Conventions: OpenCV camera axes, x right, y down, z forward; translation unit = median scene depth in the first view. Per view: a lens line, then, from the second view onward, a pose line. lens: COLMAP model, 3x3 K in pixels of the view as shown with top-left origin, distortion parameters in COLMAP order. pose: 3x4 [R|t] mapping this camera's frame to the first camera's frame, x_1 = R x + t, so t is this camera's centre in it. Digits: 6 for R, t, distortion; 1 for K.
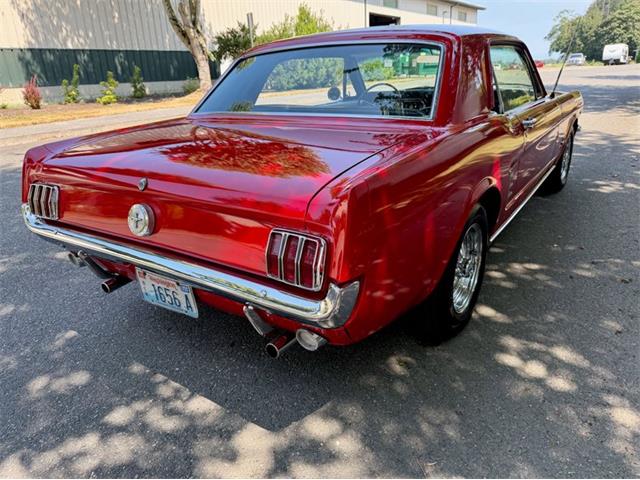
lens RADIAL K [[458.8, 0, 319.4], [0, 458.8, 243.7], [0, 0, 1]] dist [0.007317, -0.011448]
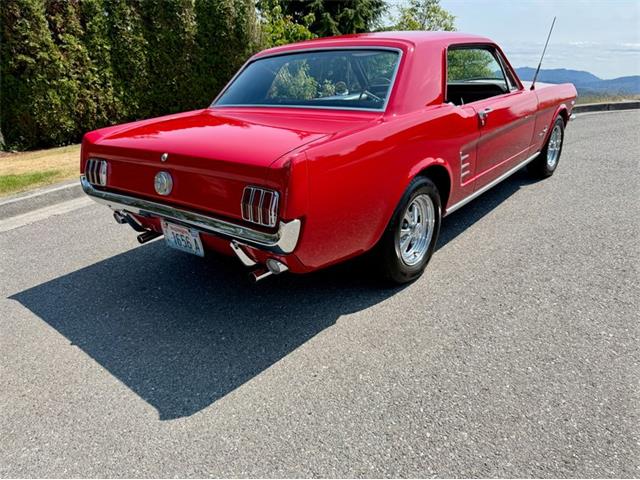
lens RADIAL K [[458.8, 0, 331.0], [0, 458.8, 235.6], [0, 0, 1]] dist [0.007317, -0.011448]
pose [[0.997588, 0.020425, -0.066333, 0.192849], [-0.020175, 0.999787, 0.004433, 0.082857], [0.066409, -0.003084, 0.997788, -0.318414]]
